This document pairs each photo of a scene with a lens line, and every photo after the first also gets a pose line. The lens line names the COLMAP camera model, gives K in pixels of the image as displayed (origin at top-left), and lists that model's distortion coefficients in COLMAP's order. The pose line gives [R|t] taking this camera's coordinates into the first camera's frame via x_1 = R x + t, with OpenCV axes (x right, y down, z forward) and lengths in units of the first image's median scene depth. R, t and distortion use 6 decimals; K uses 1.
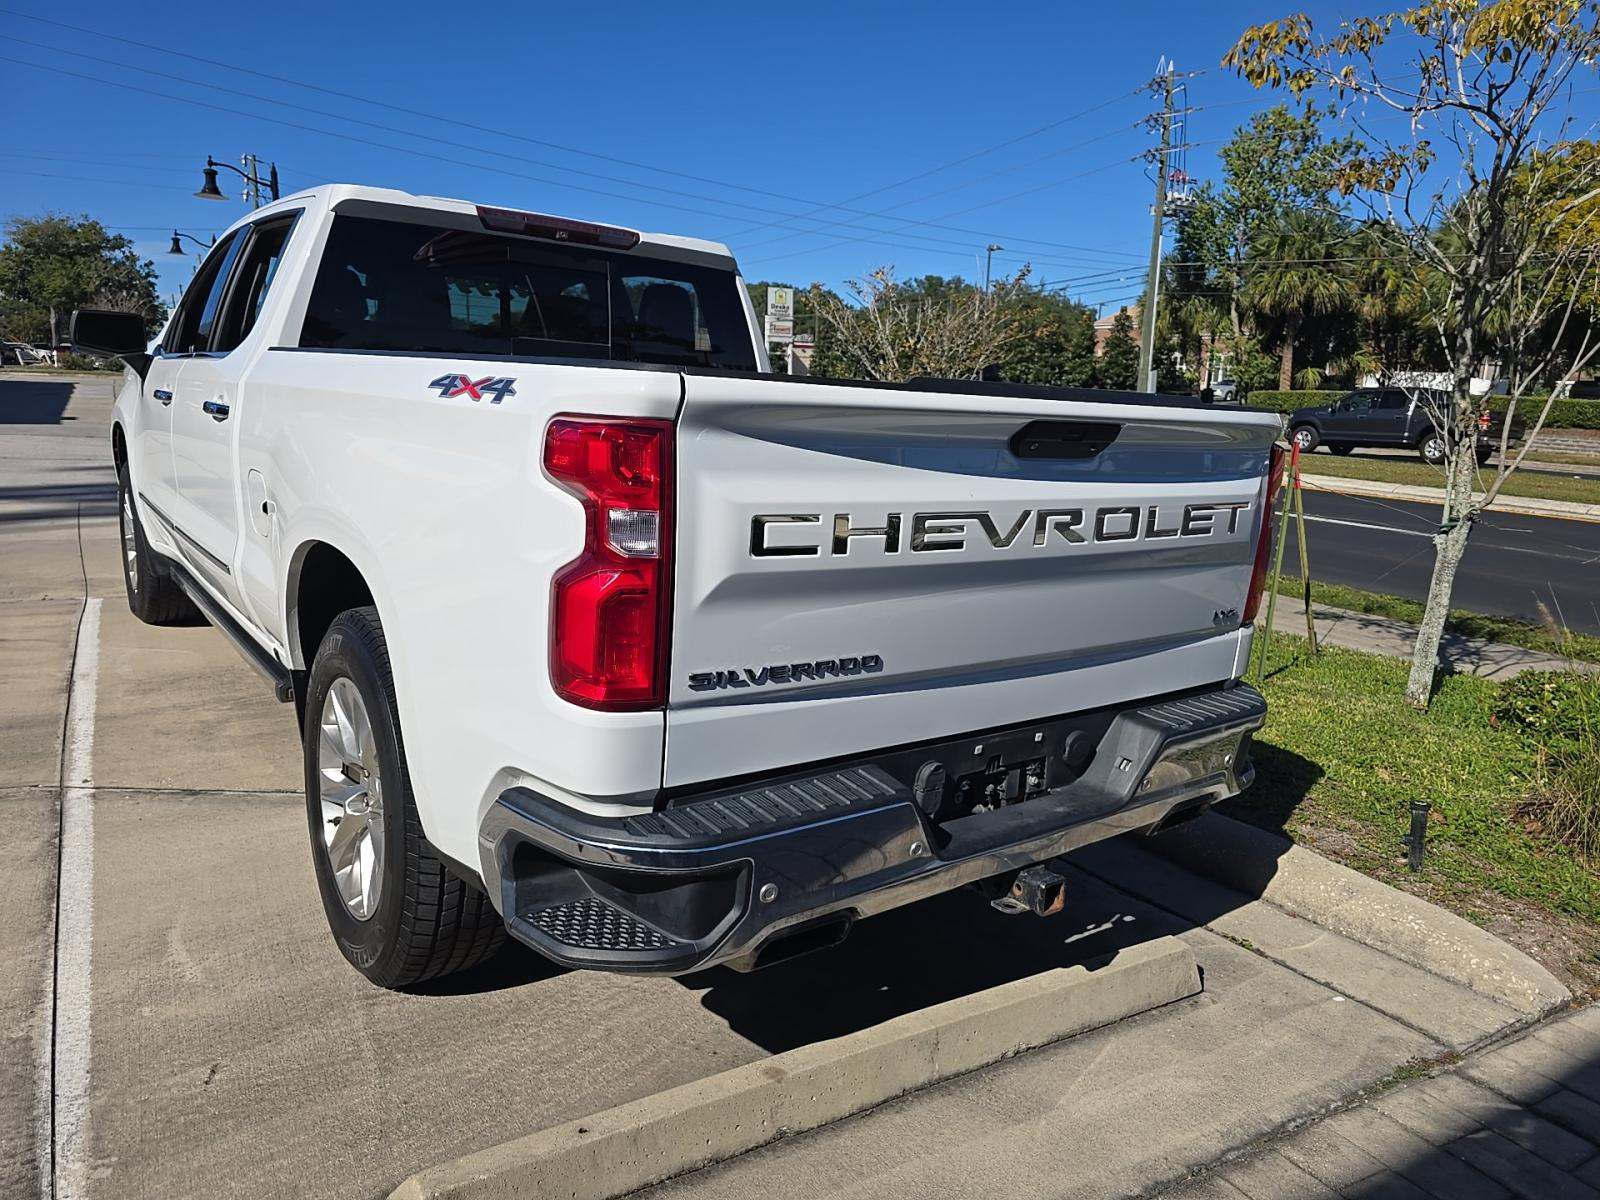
lens RADIAL K [[1061.4, 0, 815.5], [0, 1061.4, 625.2], [0, 0, 1]] dist [0.099105, -0.091818]
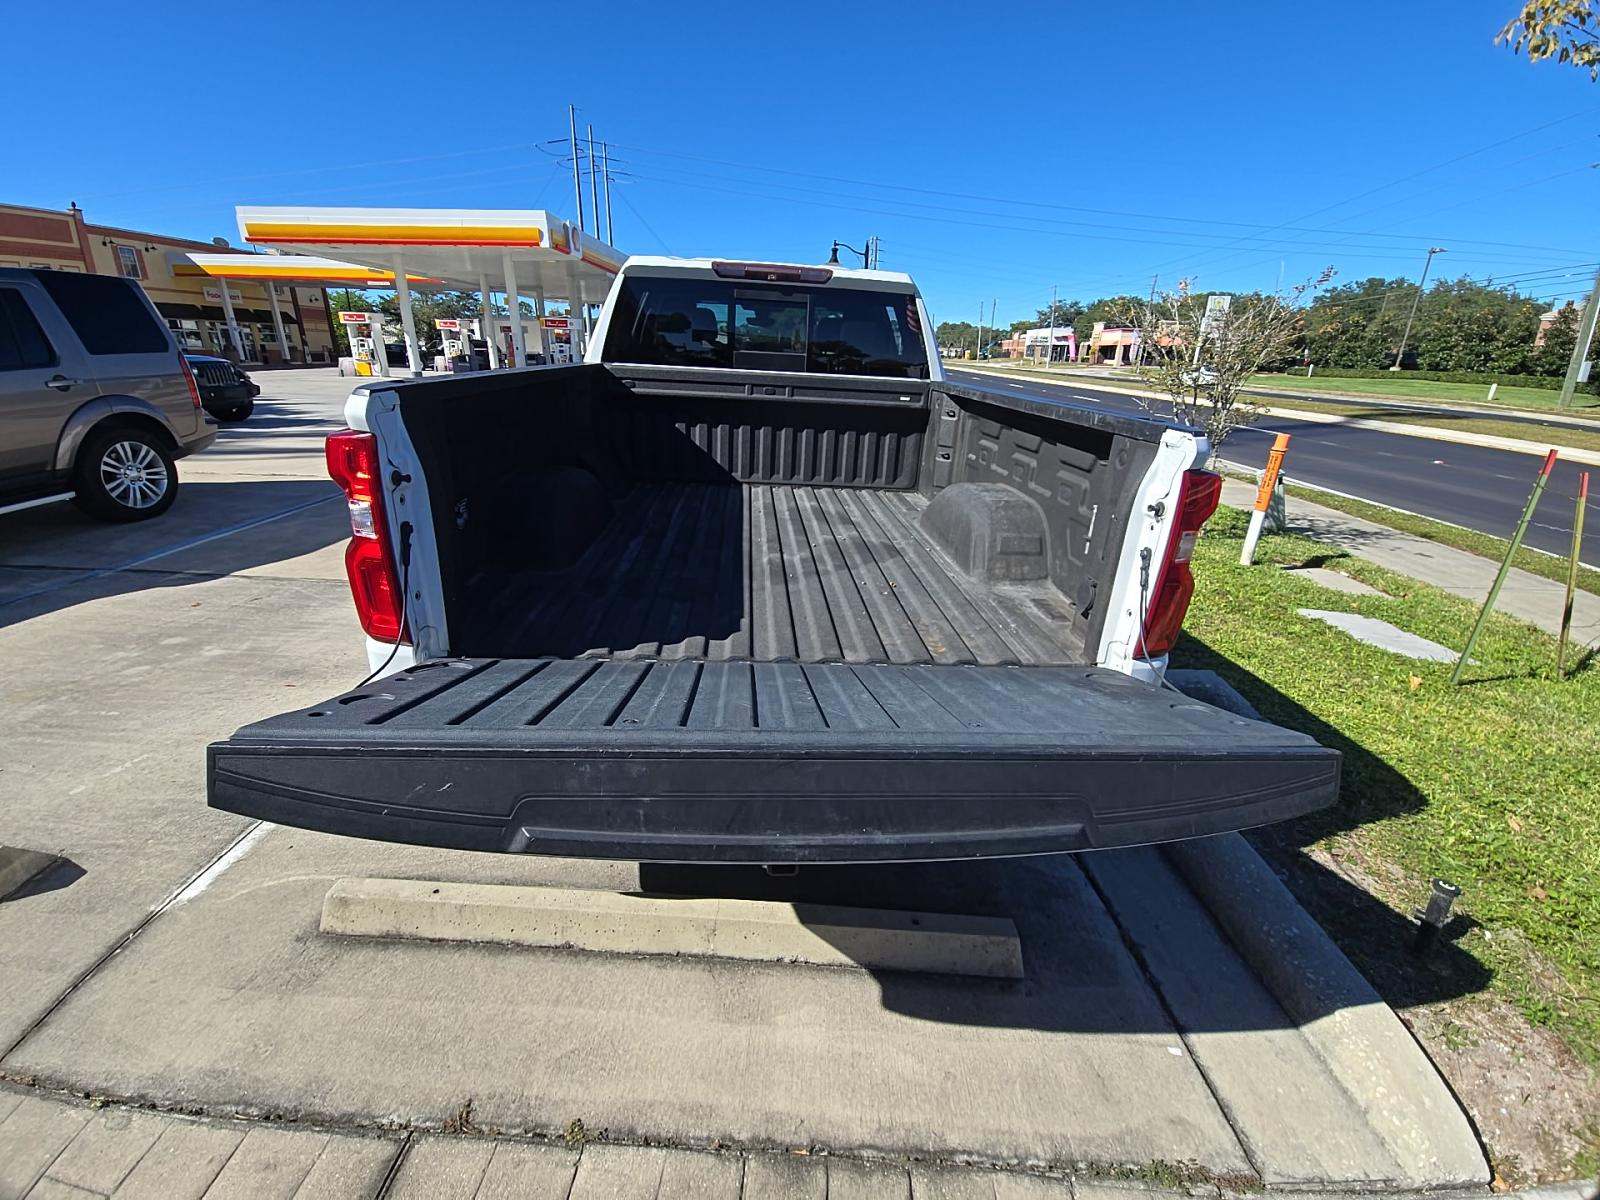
lens RADIAL K [[638.9, 0, 798.2], [0, 638.9, 599.3], [0, 0, 1]] dist [0.033242, -0.019844]
pose [[0.837743, 0.182056, -0.514822, 0.514727], [-0.119163, 0.981014, 0.153007, -0.123910], [0.532904, -0.066833, 0.843532, 0.432638]]
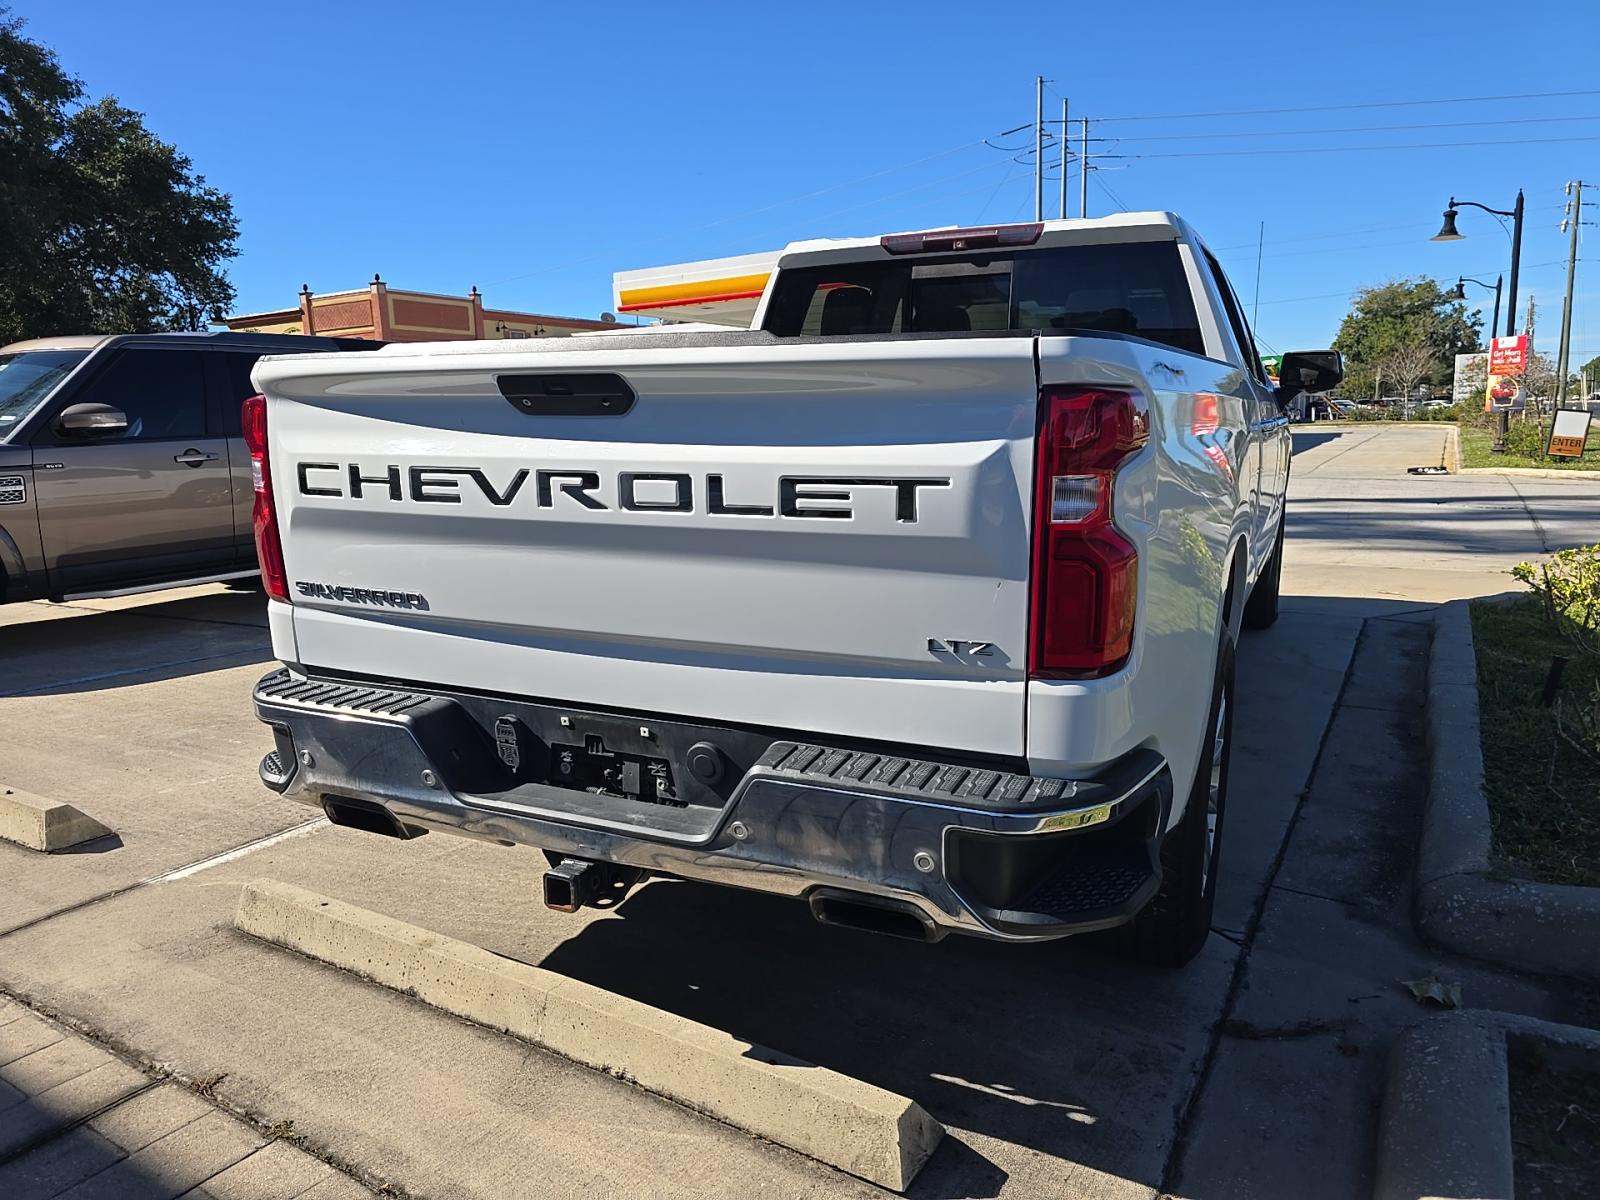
lens RADIAL K [[1061.4, 0, 815.5], [0, 1061.4, 625.2], [0, 0, 1]] dist [0.099105, -0.091818]
pose [[0.467242, 0.114803, -0.876644, 1.061981], [-0.152037, 0.987197, 0.048246, -0.049344], [0.870959, 0.110740, 0.478714, 0.696451]]
